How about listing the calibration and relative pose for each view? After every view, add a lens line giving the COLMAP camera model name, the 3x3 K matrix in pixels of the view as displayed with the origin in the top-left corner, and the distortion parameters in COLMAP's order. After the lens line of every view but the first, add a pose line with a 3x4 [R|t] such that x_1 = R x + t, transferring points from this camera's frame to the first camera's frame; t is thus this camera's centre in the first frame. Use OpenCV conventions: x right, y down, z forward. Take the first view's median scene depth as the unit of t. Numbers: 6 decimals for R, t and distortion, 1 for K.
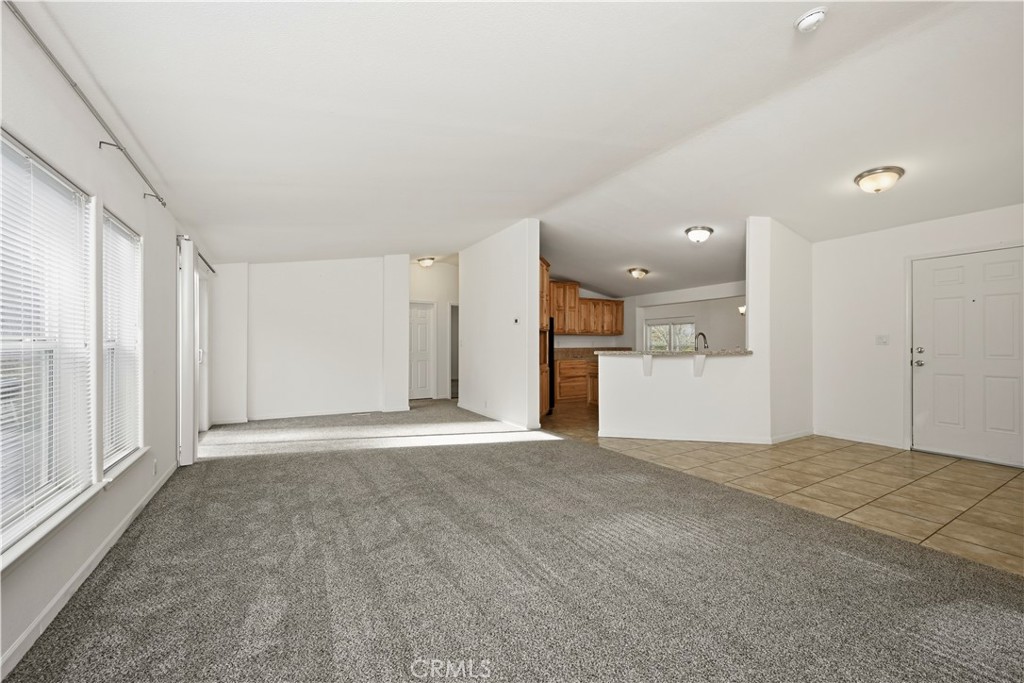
lens RADIAL K [[417.4, 0, 511.0], [0, 417.4, 341.8], [0, 0, 1]] dist [-0.000623, 0.000426]
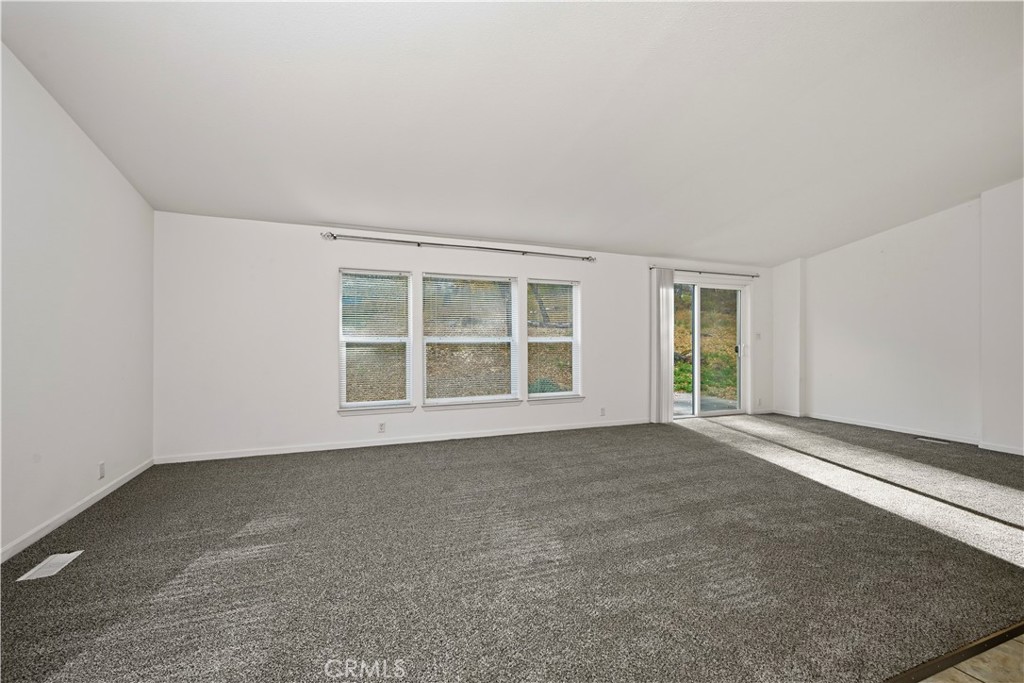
lens RADIAL K [[417.4, 0, 507.7], [0, 417.4, 341.8], [0, 0, 1]] dist [-0.000623, 0.000426]
pose [[-0.145874, 0.009978, -0.989253, 0.787801], [0.002821, 0.999949, 0.009670, -0.000964], [0.989299, -0.001380, -0.145895, 0.736755]]
